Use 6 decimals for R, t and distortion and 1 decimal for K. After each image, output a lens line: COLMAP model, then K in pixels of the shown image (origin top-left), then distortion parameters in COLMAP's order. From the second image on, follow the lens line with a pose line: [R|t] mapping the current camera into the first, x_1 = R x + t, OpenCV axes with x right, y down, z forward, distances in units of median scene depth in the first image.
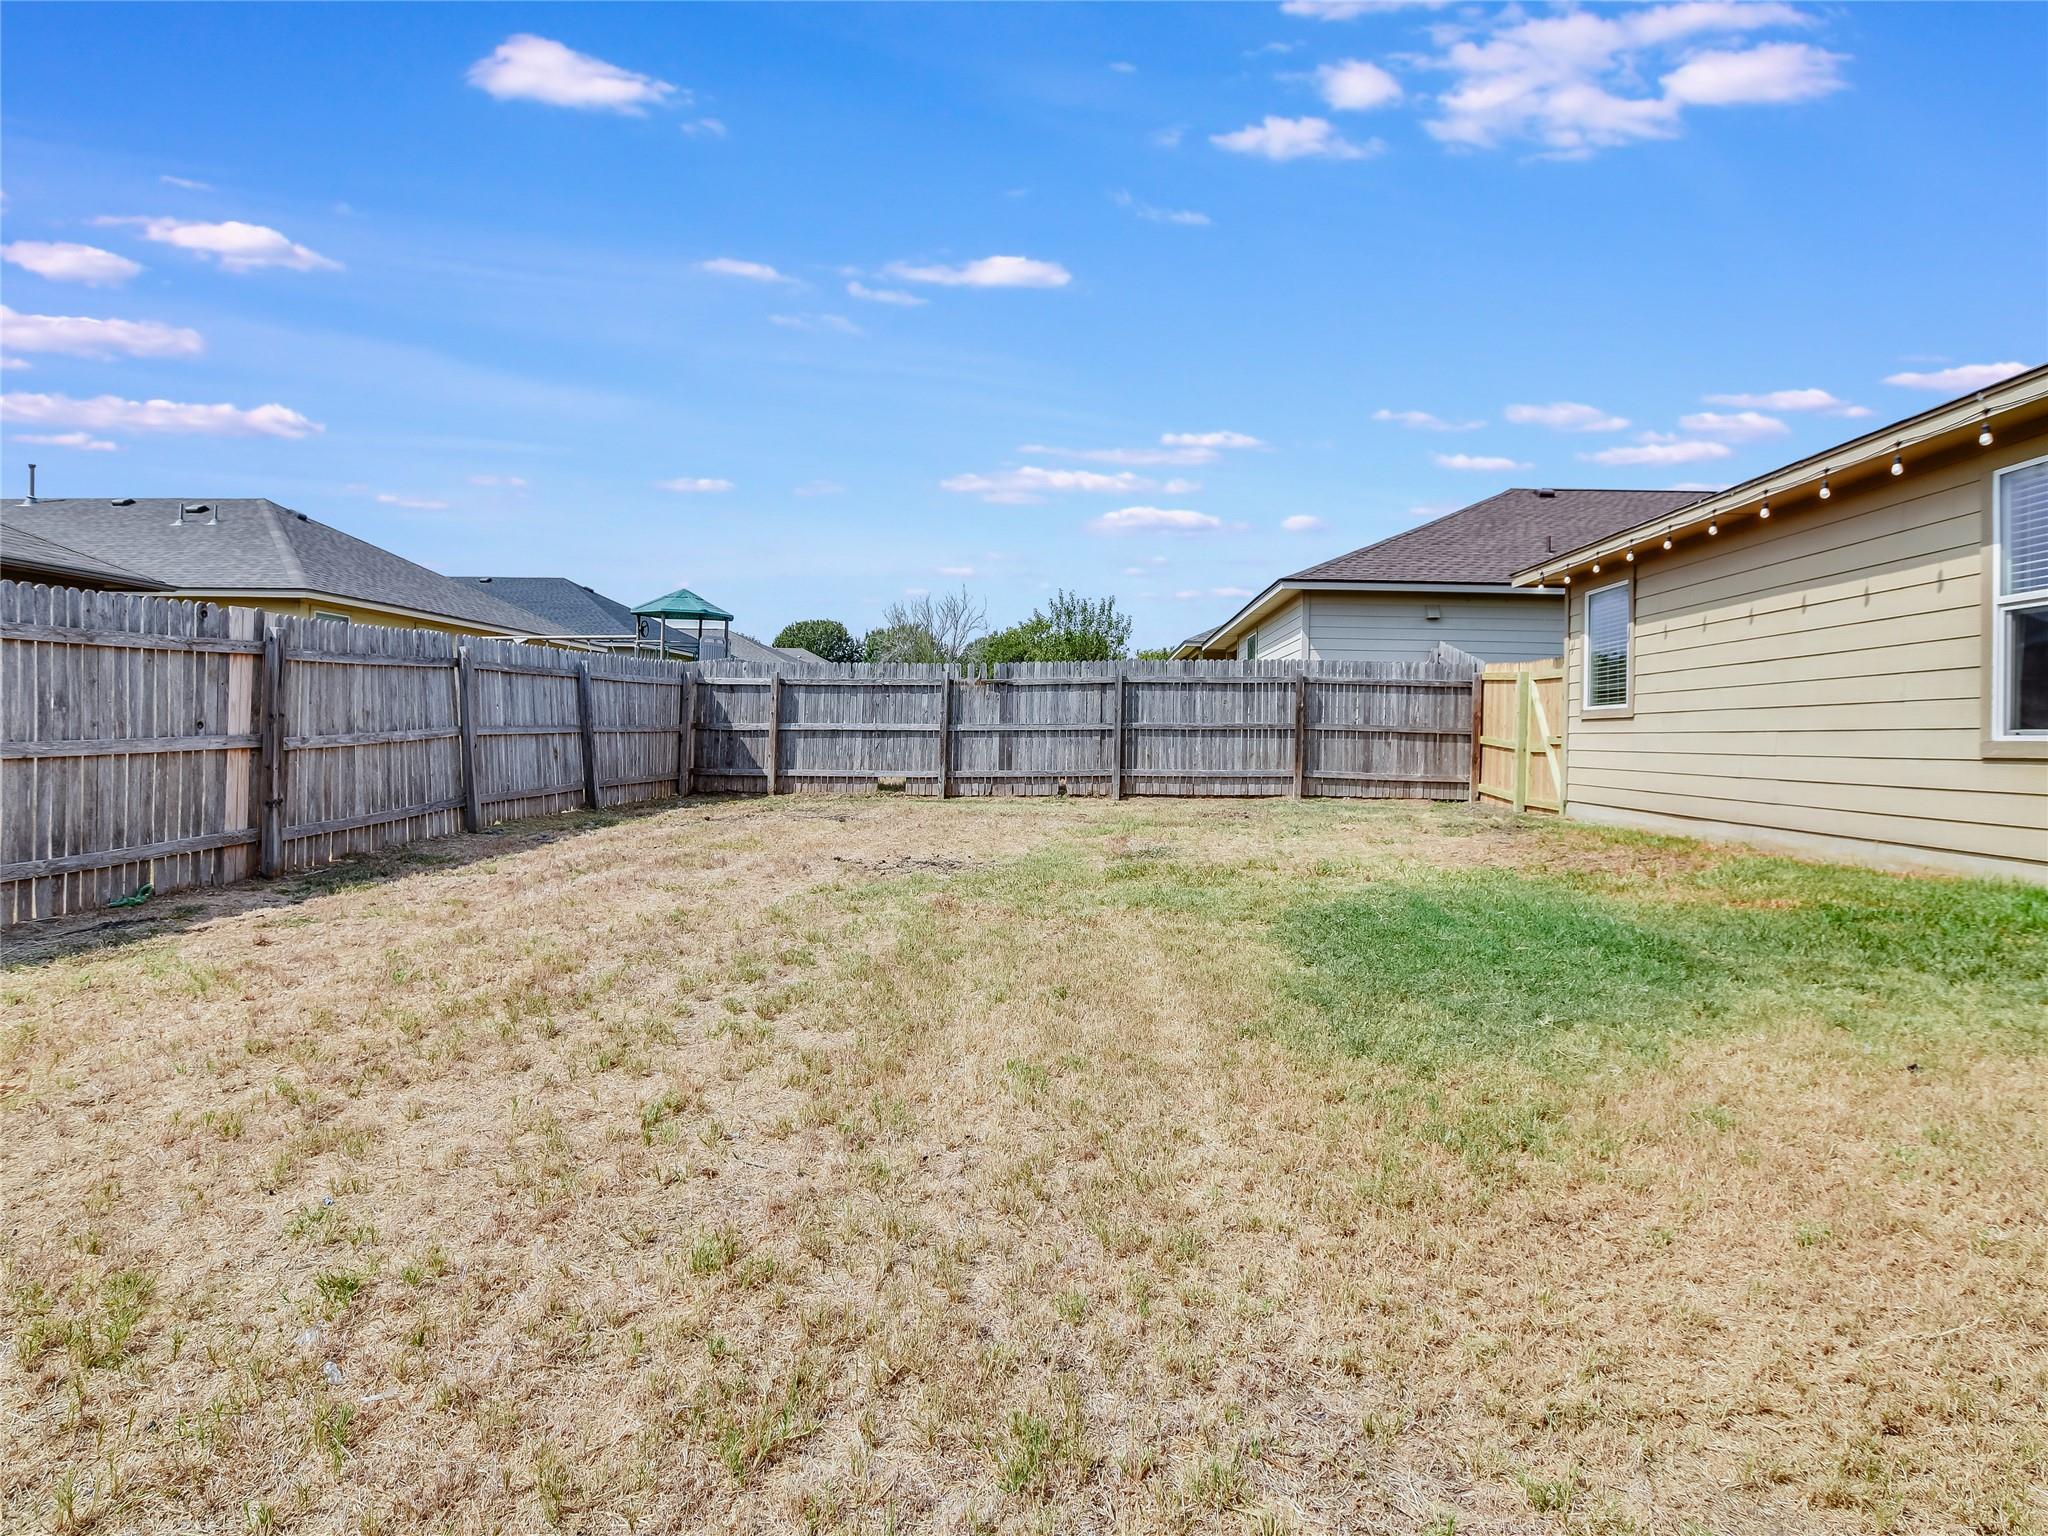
lens RADIAL K [[1044.1, 0, 1024.0], [0, 1044.1, 768.0], [0, 0, 1]] dist [-0.041343, 0.000495]
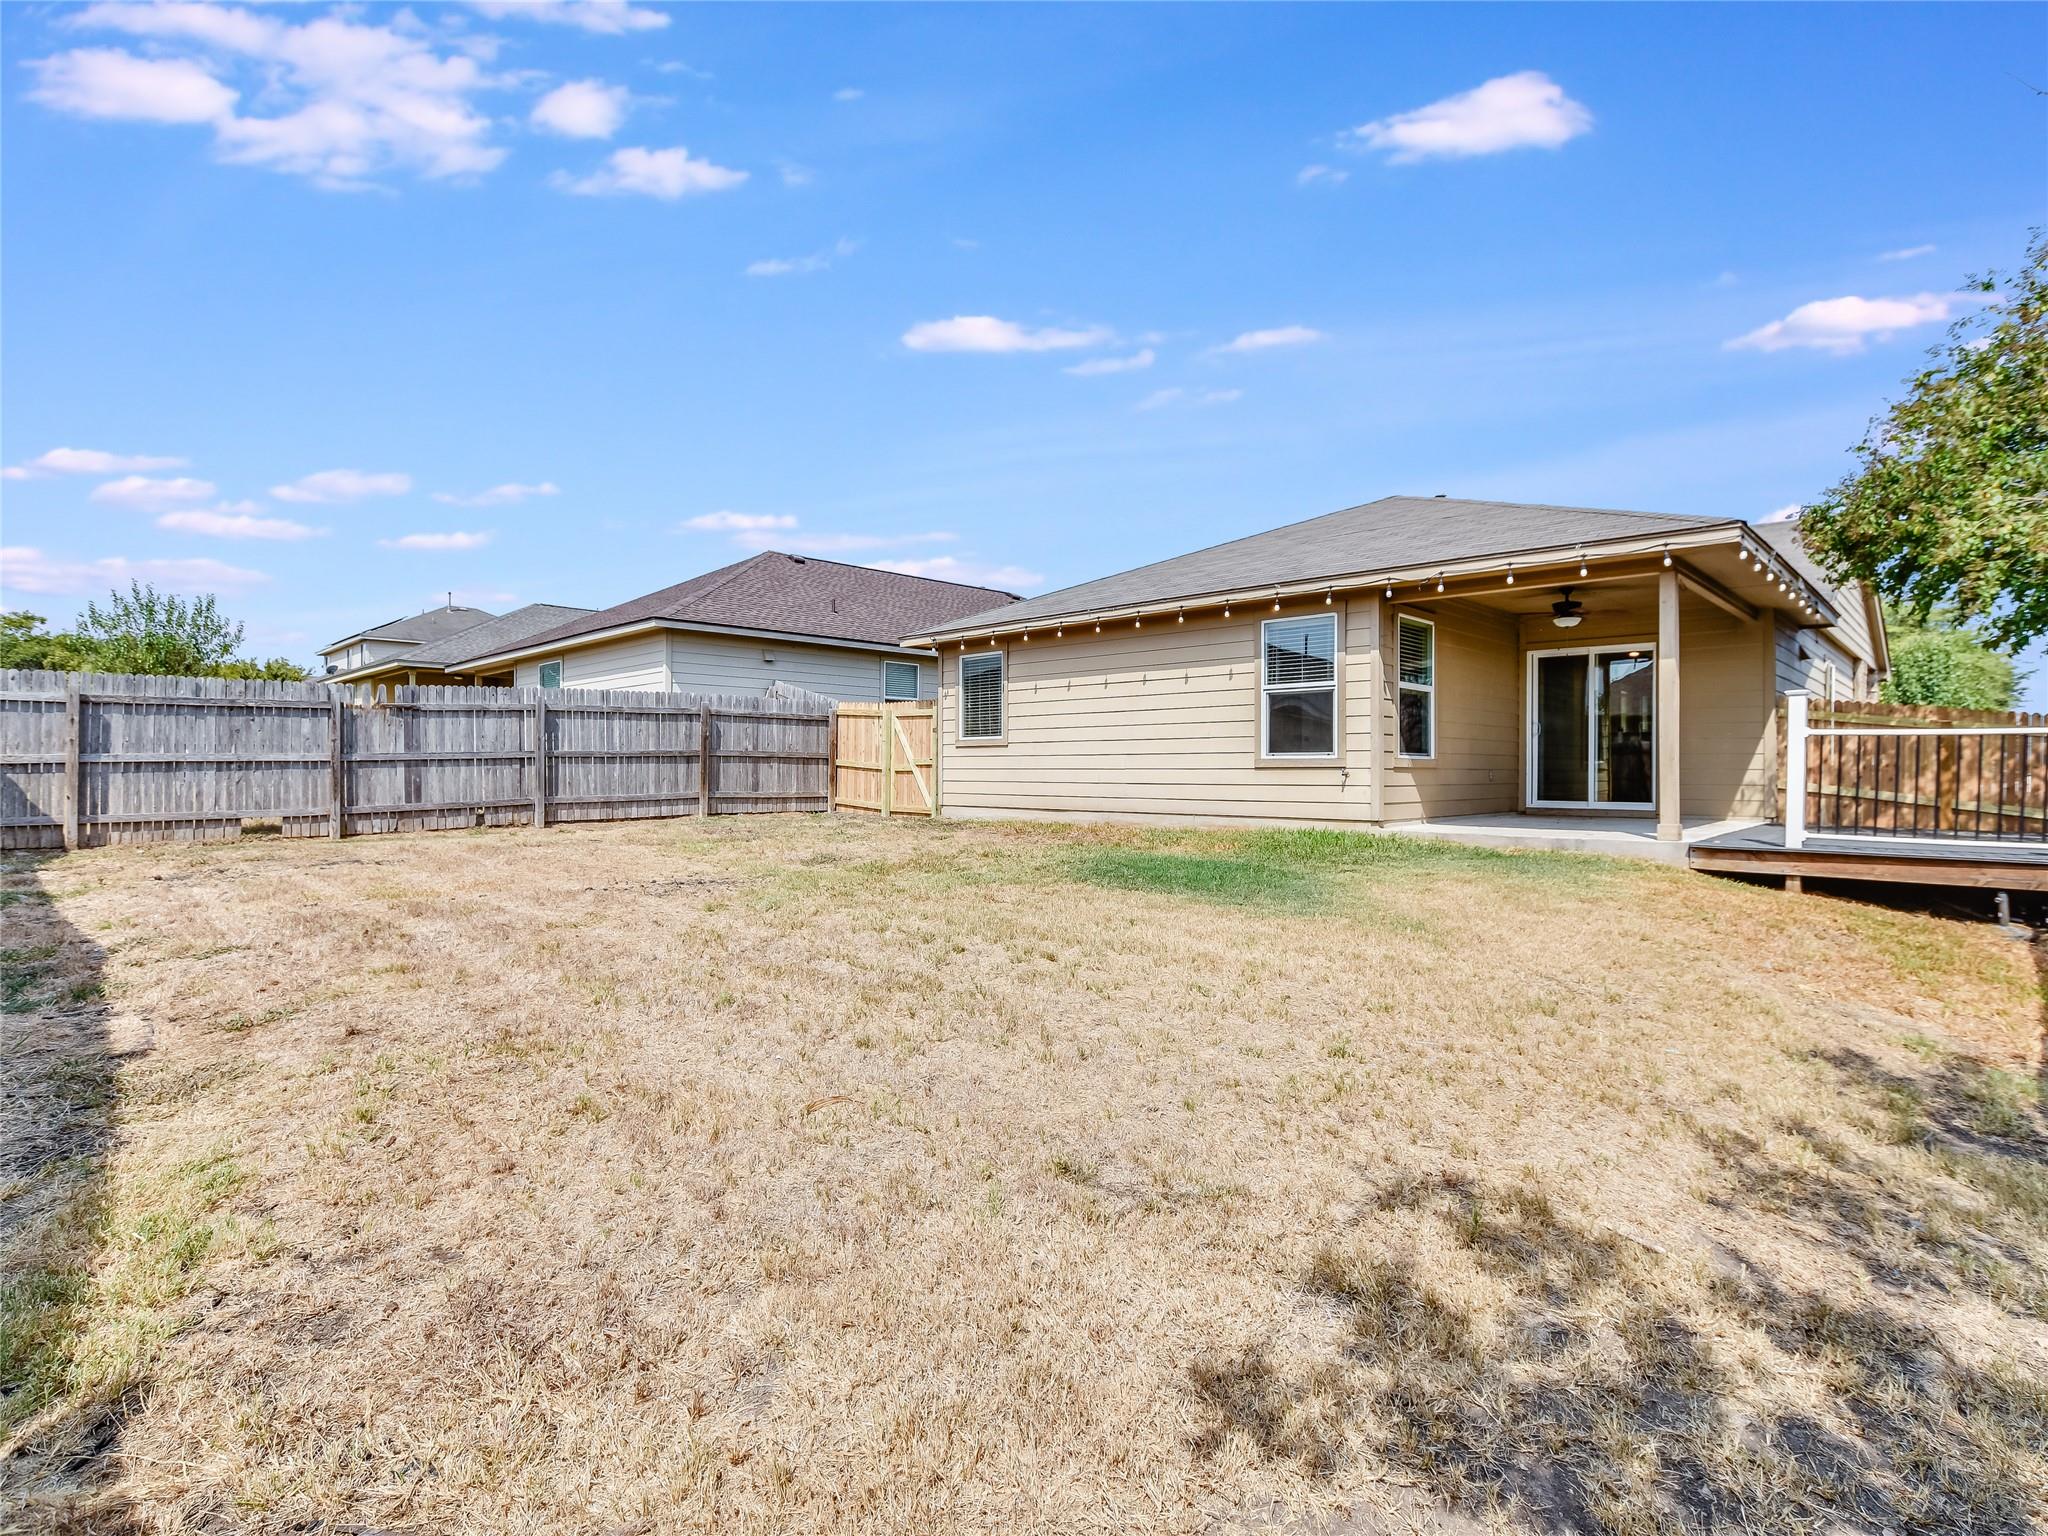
lens RADIAL K [[1014.9, 0, 1026.8], [0, 1014.9, 775.2], [0, 0, 1]] dist [-0.039080, 0.005455]
pose [[0.653784, -0.023603, 0.756313, -0.332396], [0.034138, 0.999416, 0.001679, -0.005351], [-0.755911, 0.024721, 0.654207, 0.021884]]
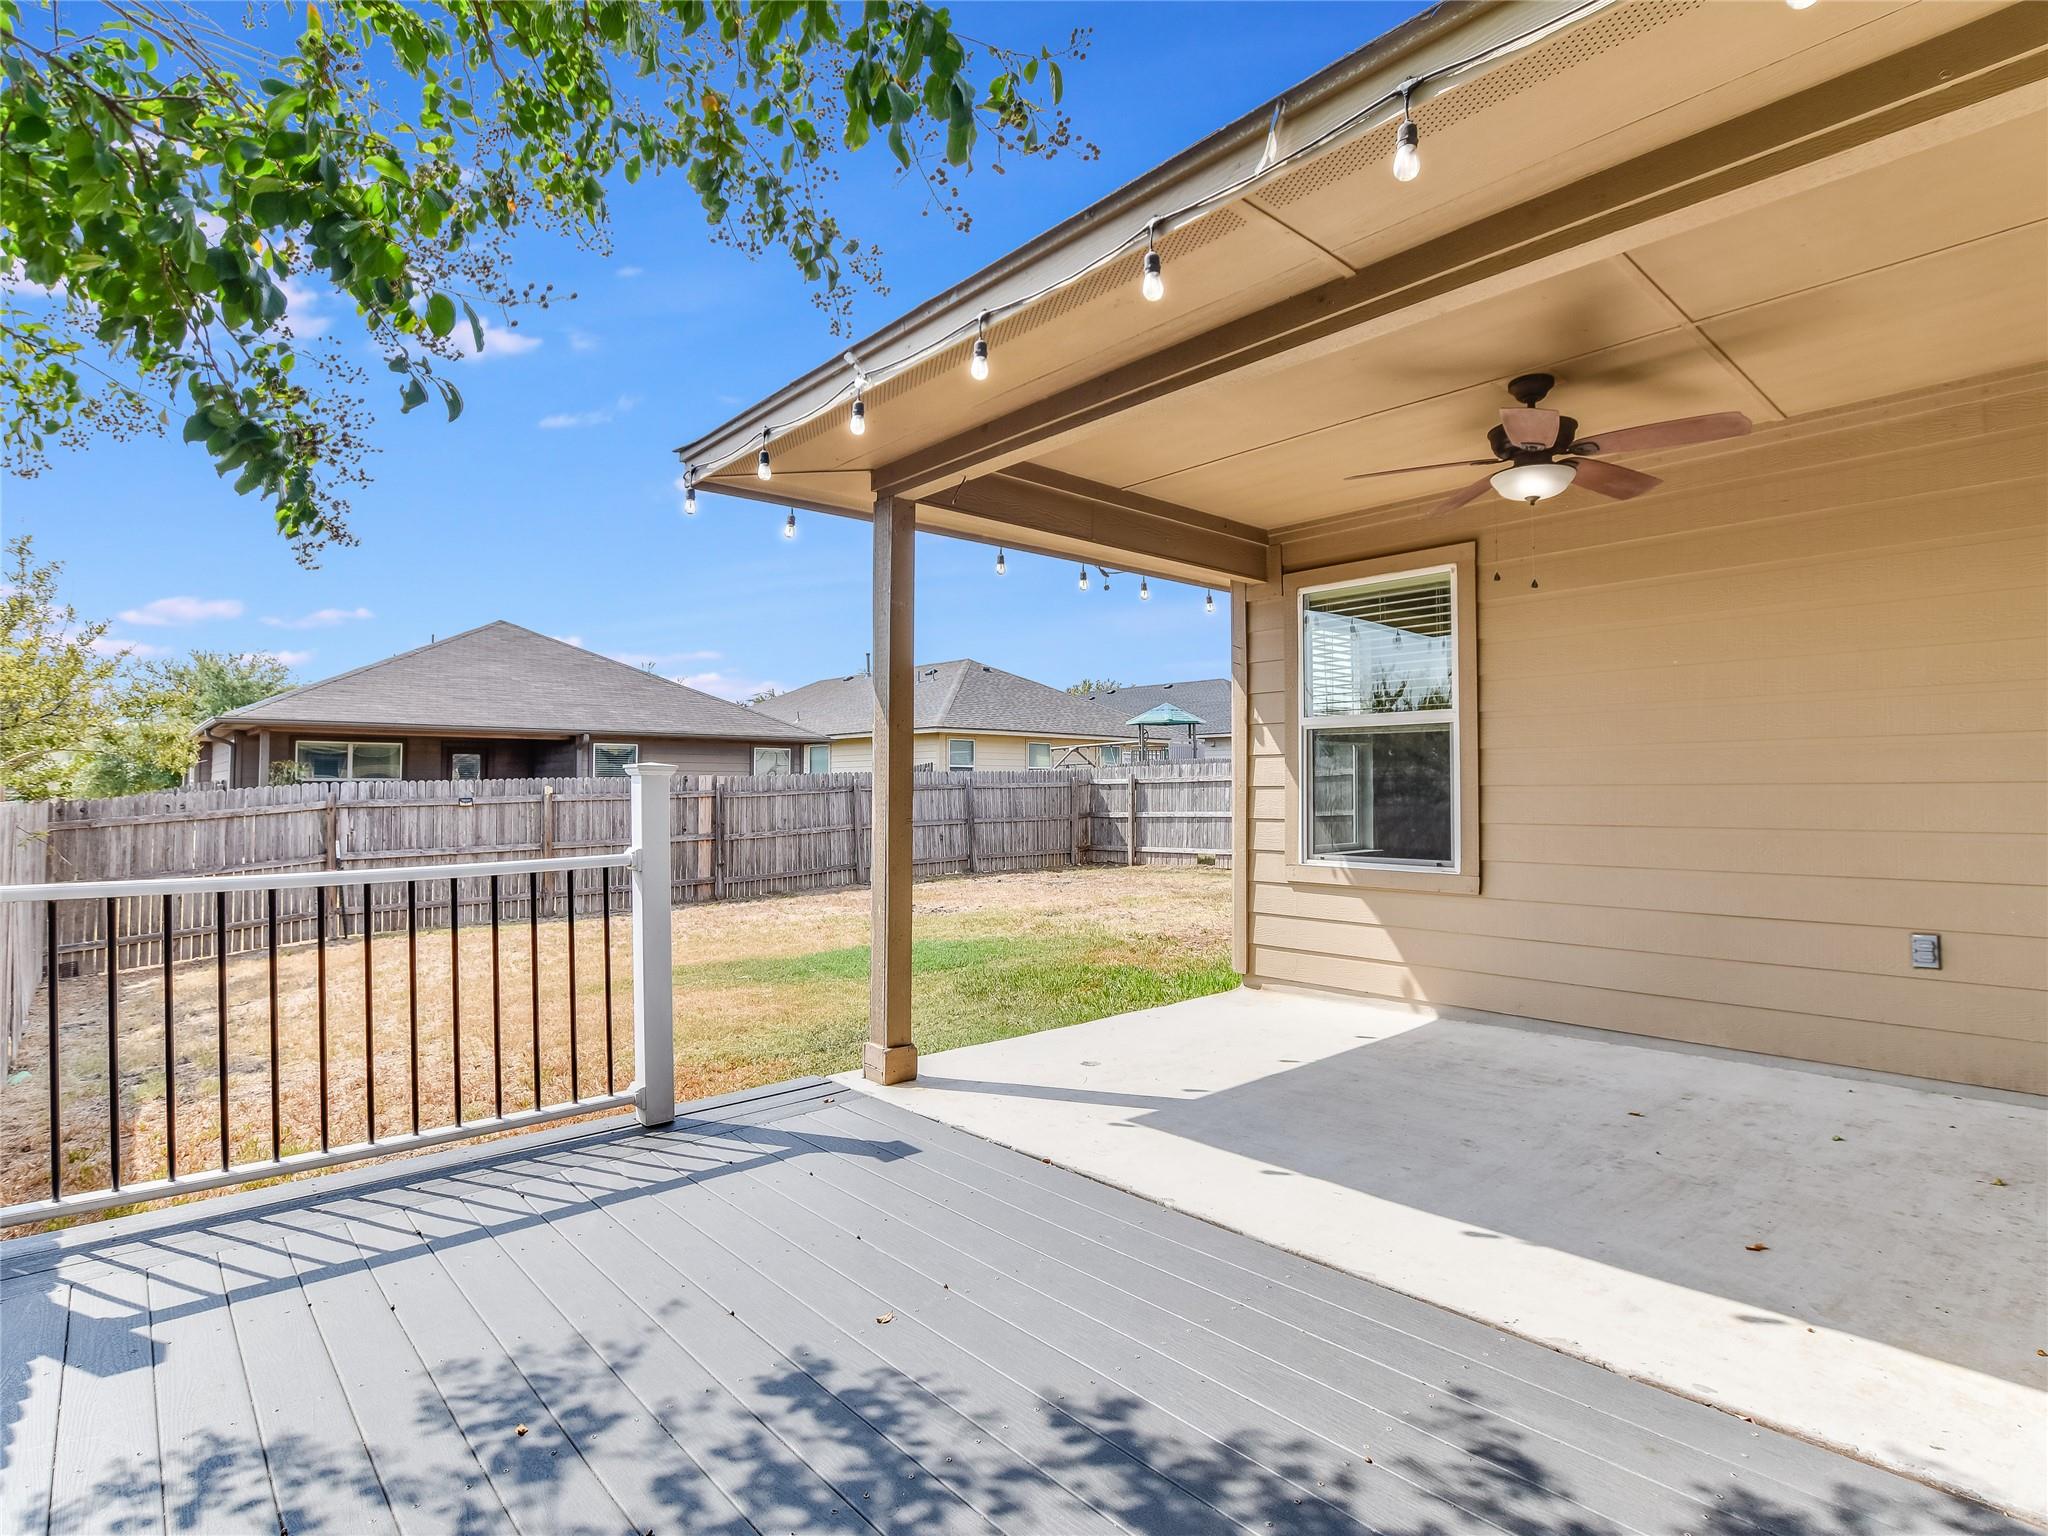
lens RADIAL K [[1014.9, 0, 1026.8], [0, 1014.9, 775.2], [0, 0, 1]] dist [-0.039080, 0.005455]
pose [[0.727654, -0.034270, -0.685088, 0.577066], [-0.003384, 0.998560, -0.053546, -0.020434], [0.685936, 0.041281, 0.726490, -0.053391]]
